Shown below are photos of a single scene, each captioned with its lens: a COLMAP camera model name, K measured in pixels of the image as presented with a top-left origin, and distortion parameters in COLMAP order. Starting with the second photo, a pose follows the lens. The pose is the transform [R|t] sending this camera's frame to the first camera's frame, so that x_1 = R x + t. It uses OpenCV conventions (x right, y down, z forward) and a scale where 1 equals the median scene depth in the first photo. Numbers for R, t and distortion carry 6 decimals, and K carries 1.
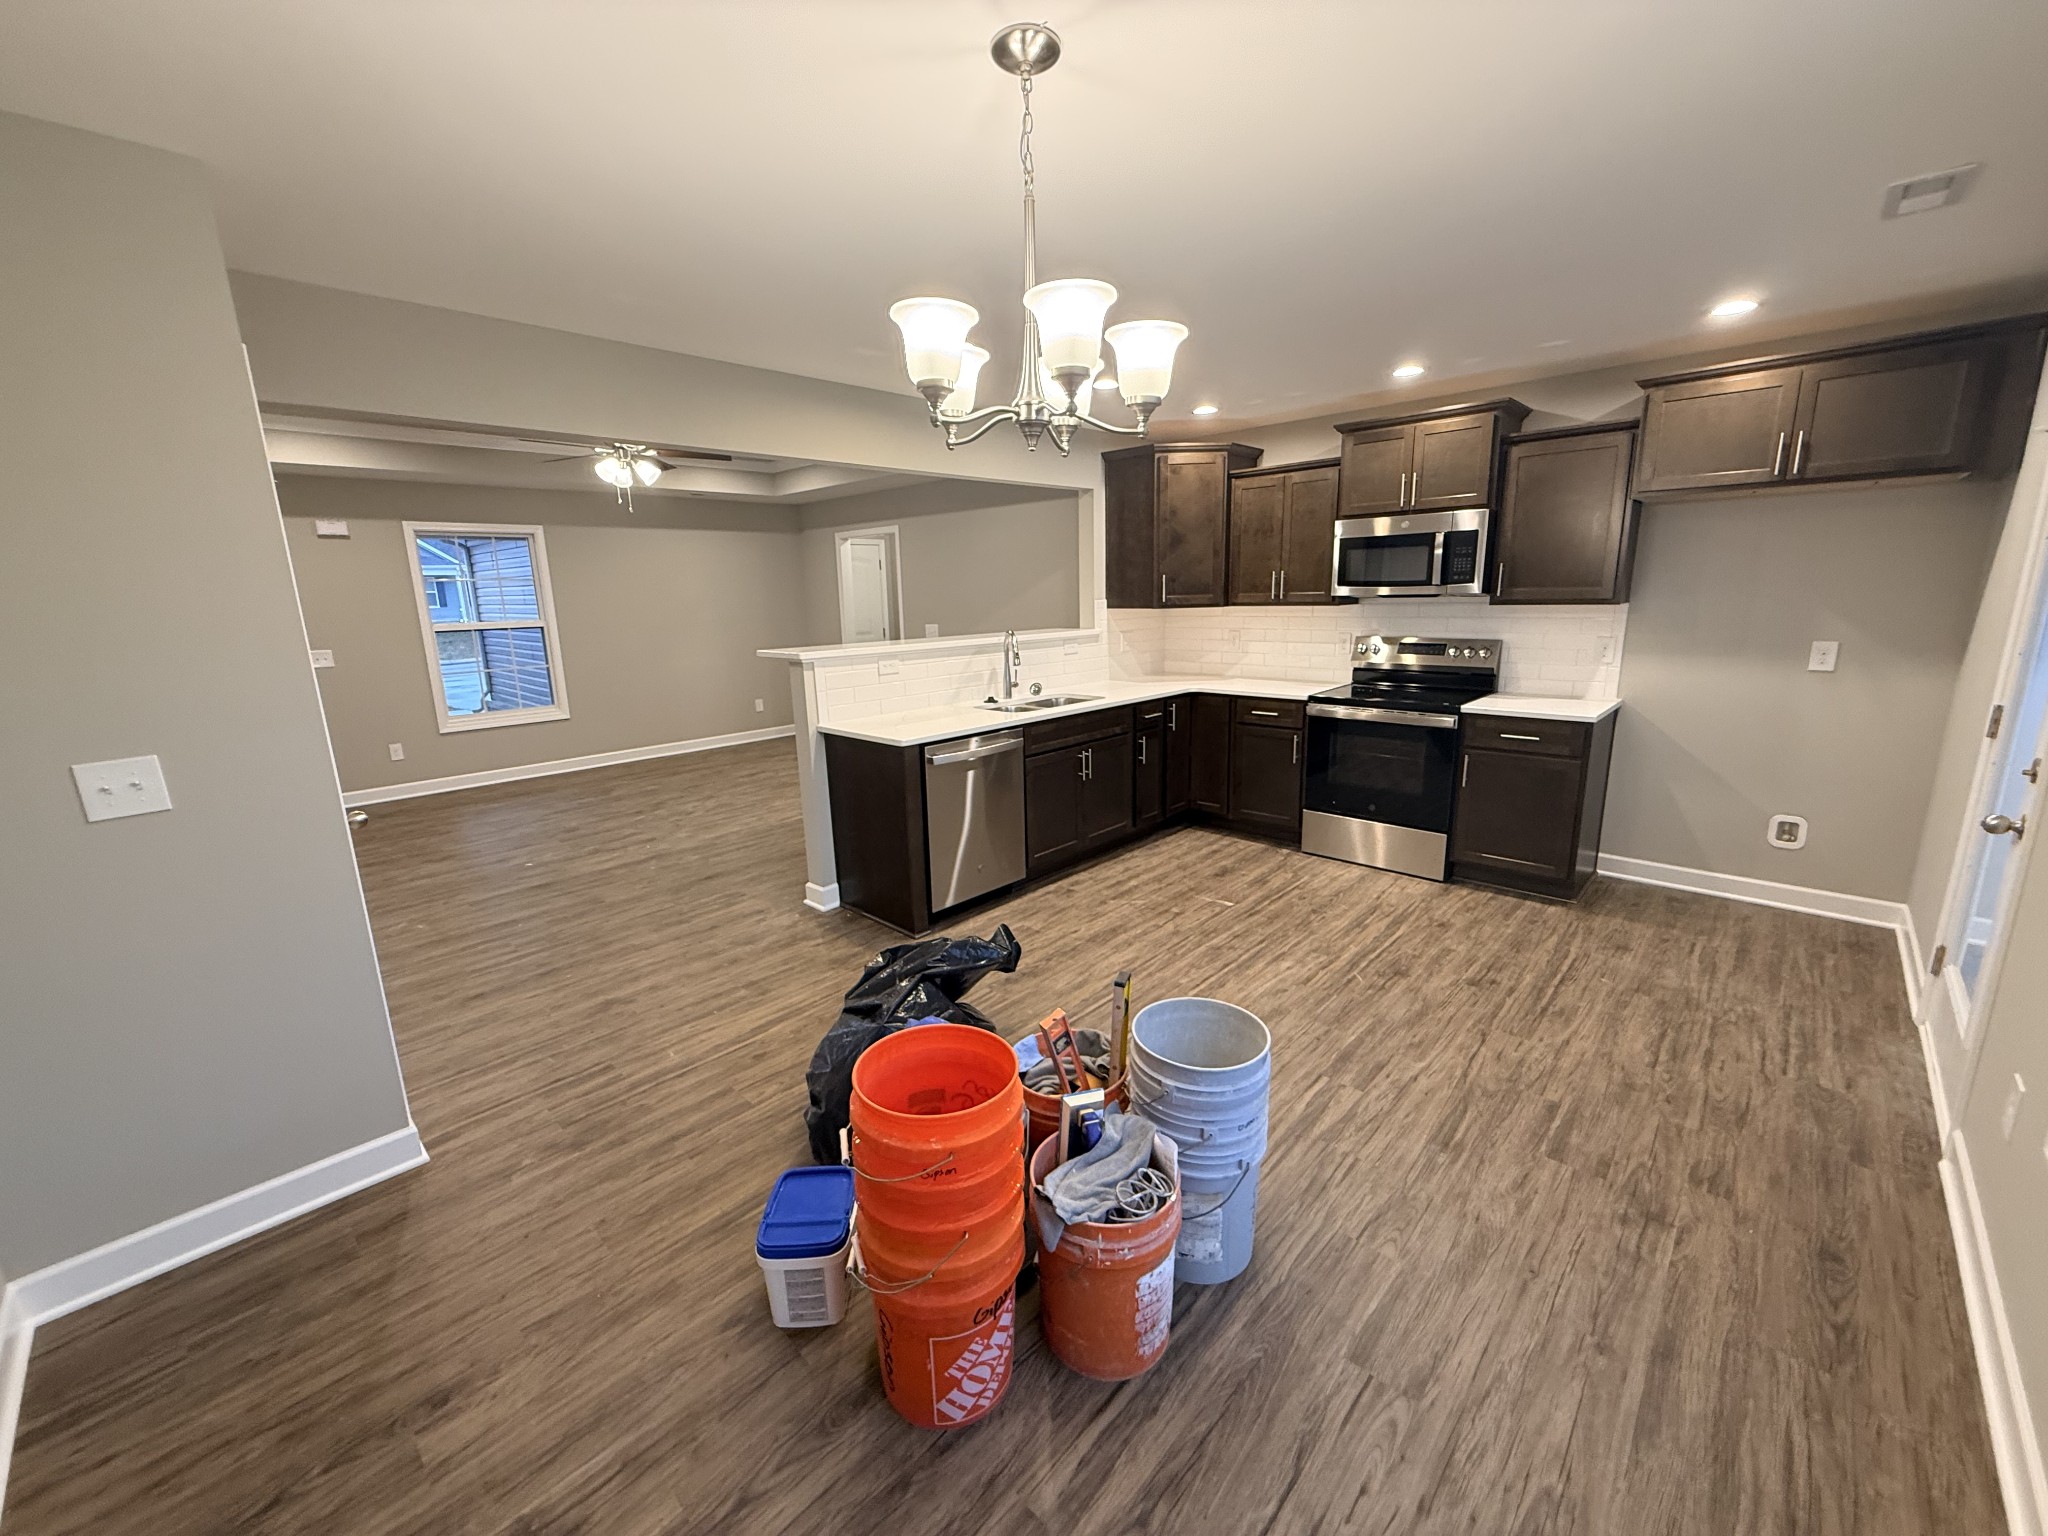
lens RADIAL K [[813.0, 0, 1020.1], [0, 813.0, 765.7], [0, 0, 1]] dist [-0.000378, 0.000131]
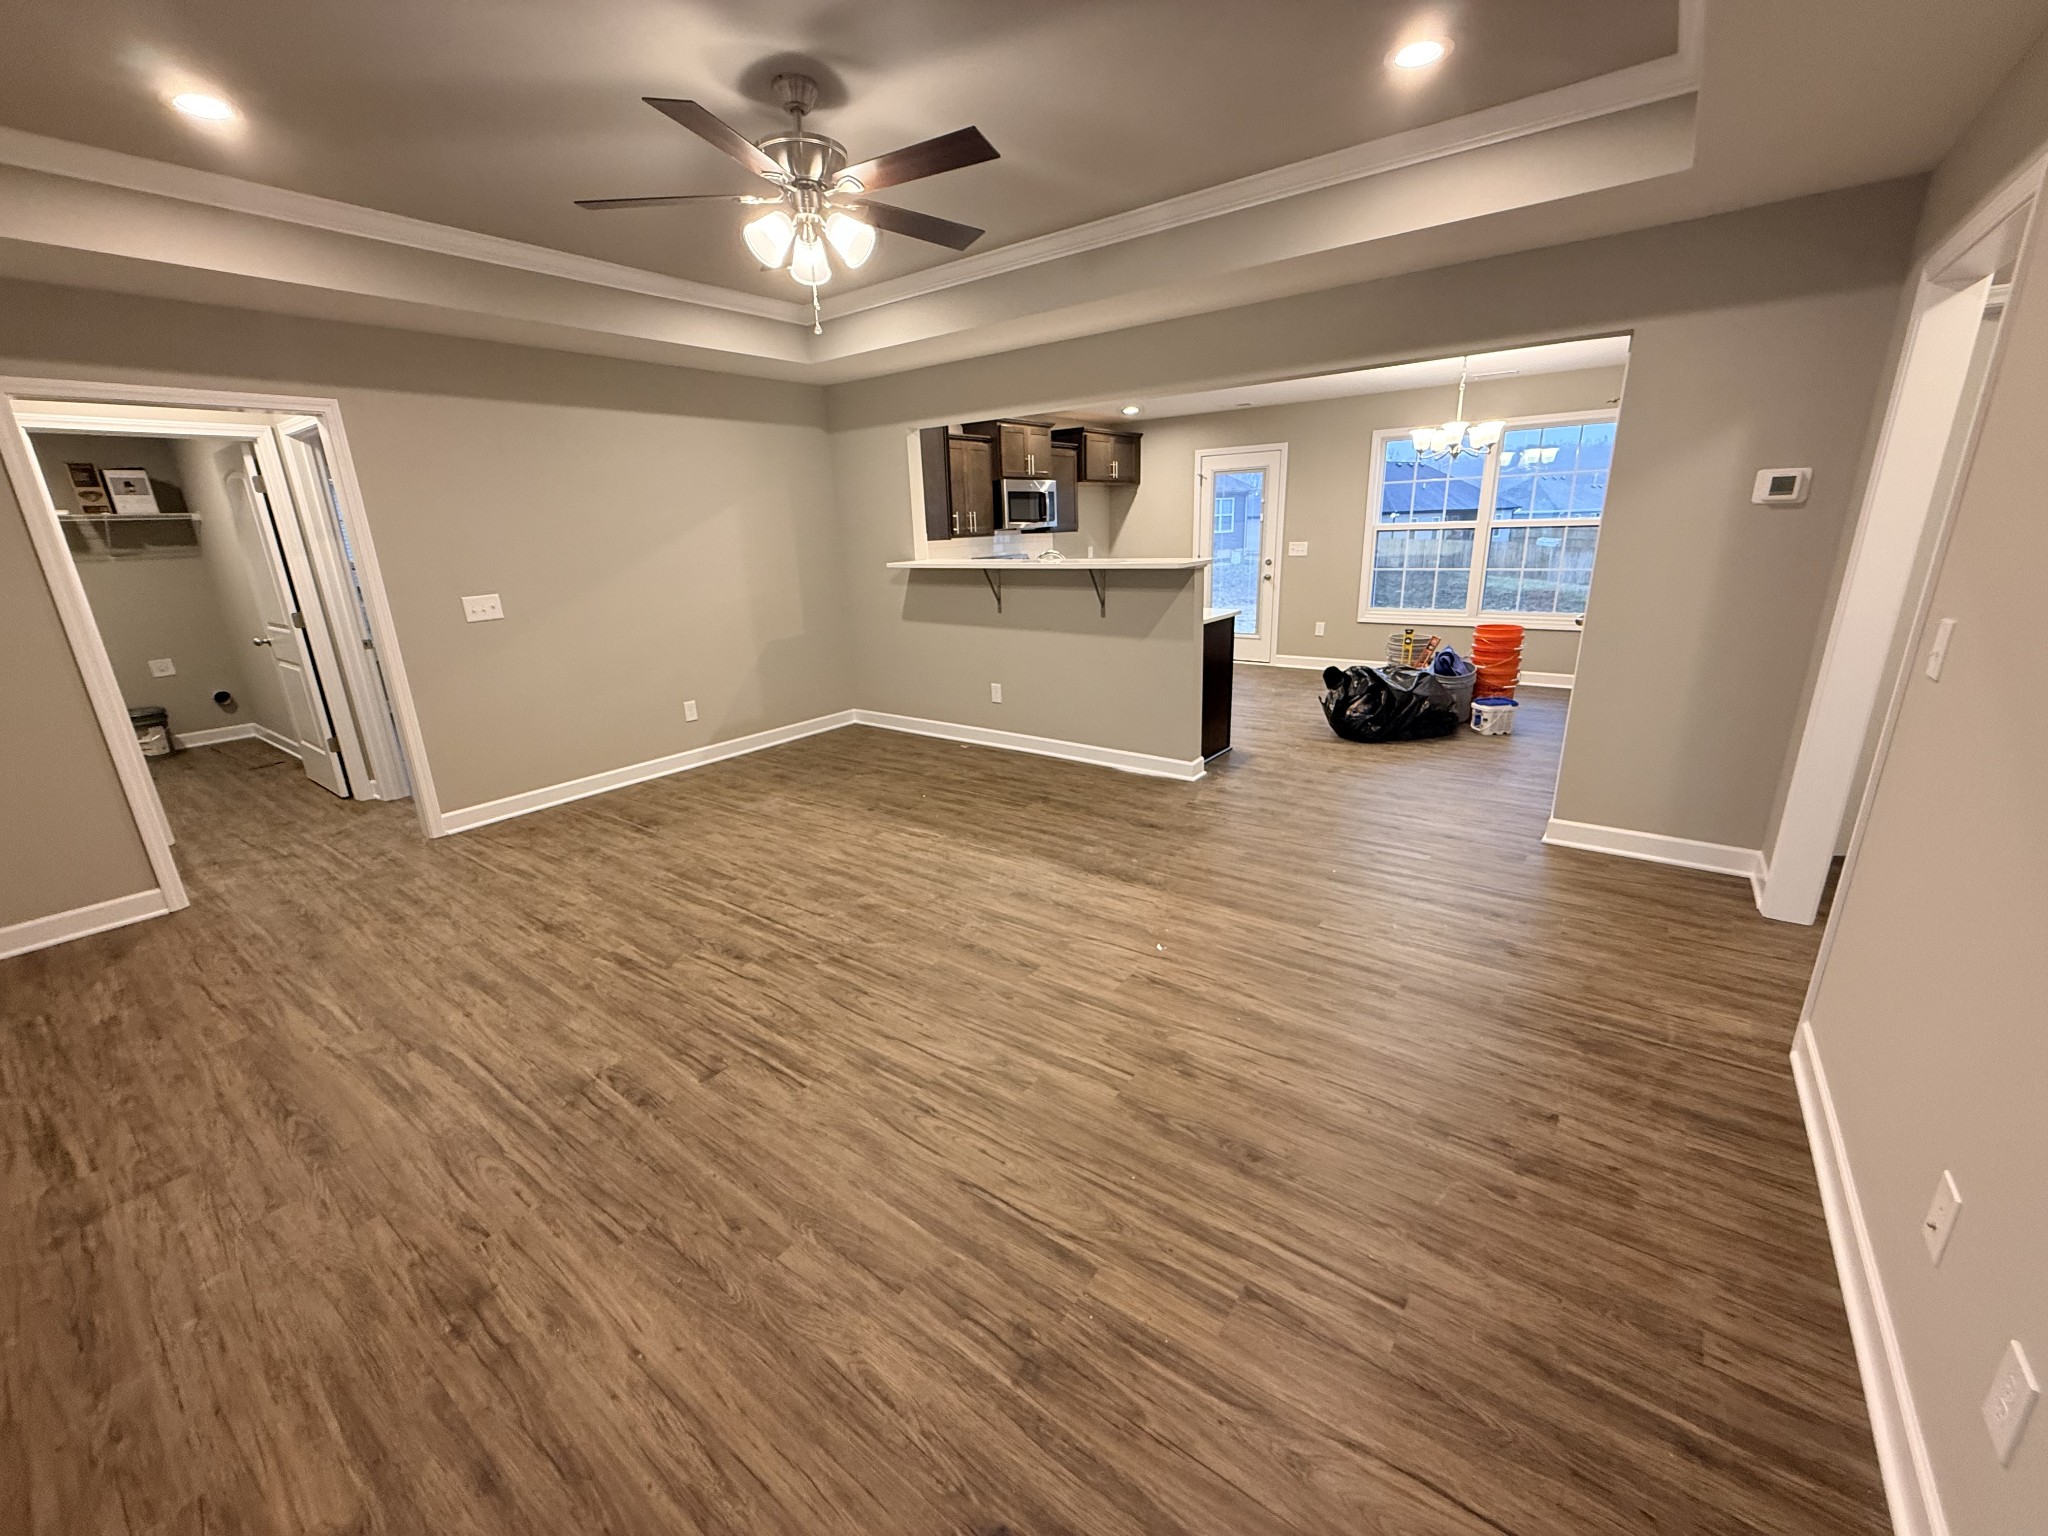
lens RADIAL K [[813.0, 0, 1020.1], [0, 813.0, 765.7], [0, 0, 1]] dist [-0.000378, 0.000131]
pose [[-0.116984, -0.255953, 0.959585, -1.154917], [0.248311, 0.927992, 0.277798, -0.202219], [-0.961591, 0.270773, -0.045004, 1.103901]]
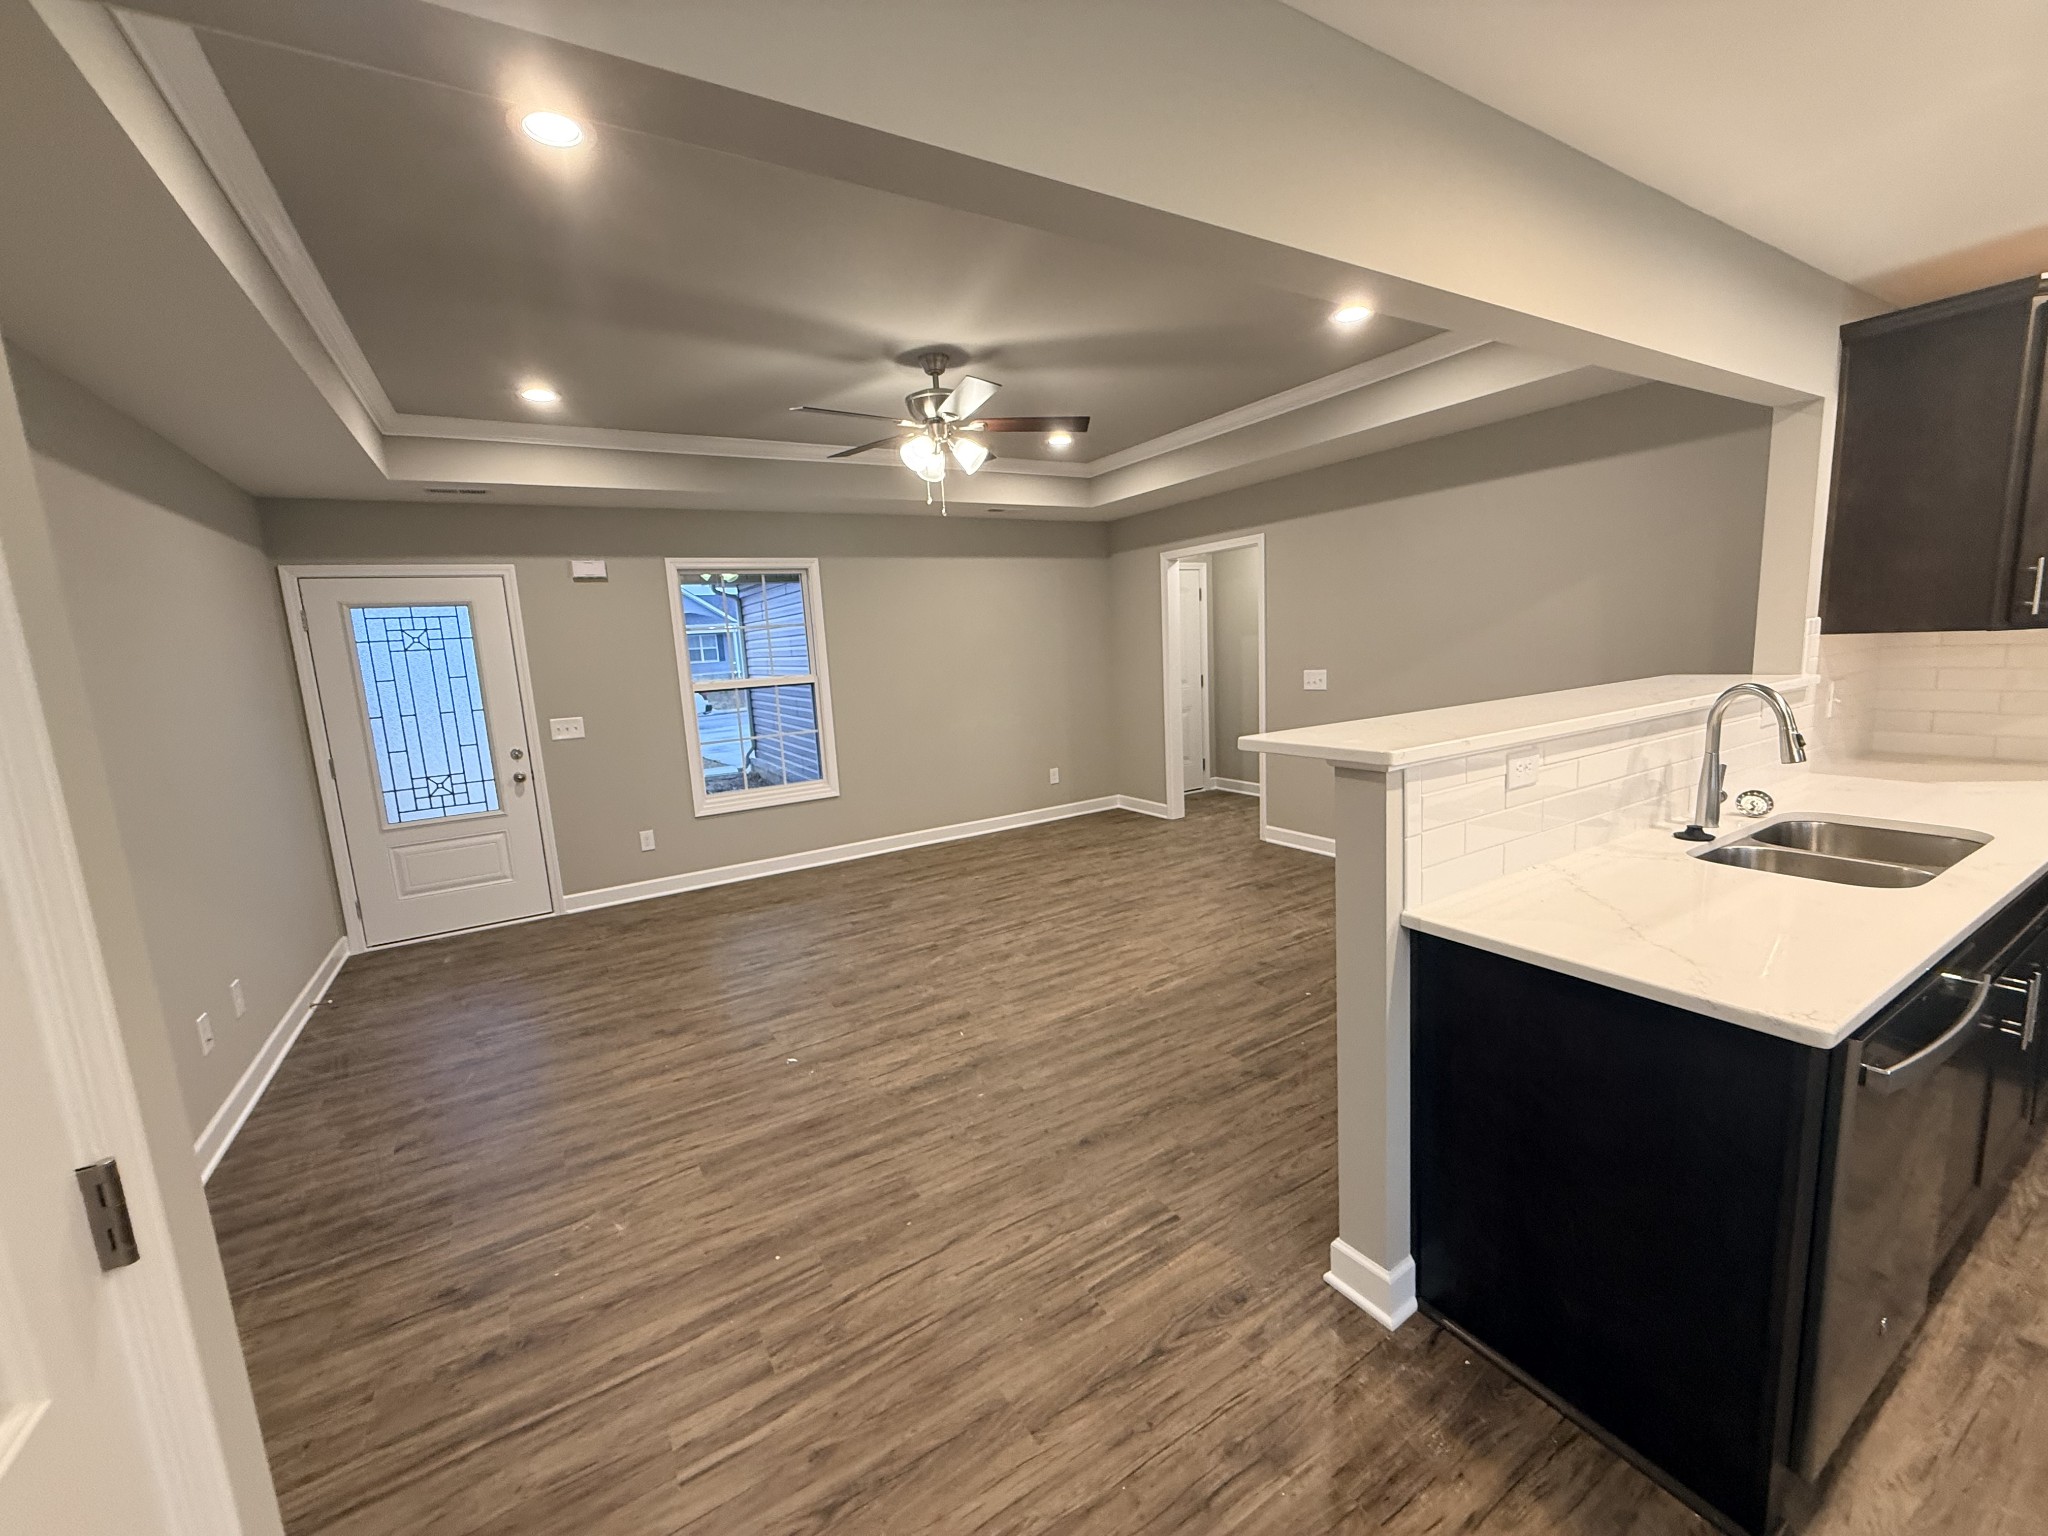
lens RADIAL K [[813.0, 0, 1020.1], [0, 813.0, 765.7], [0, 0, 1]] dist [-0.000378, 0.000131]
pose [[0.965590, 0.009528, -0.259894, -0.271353], [-0.022740, 0.998594, -0.047877, -0.083371], [0.259072, 0.052139, 0.964450, 0.424683]]
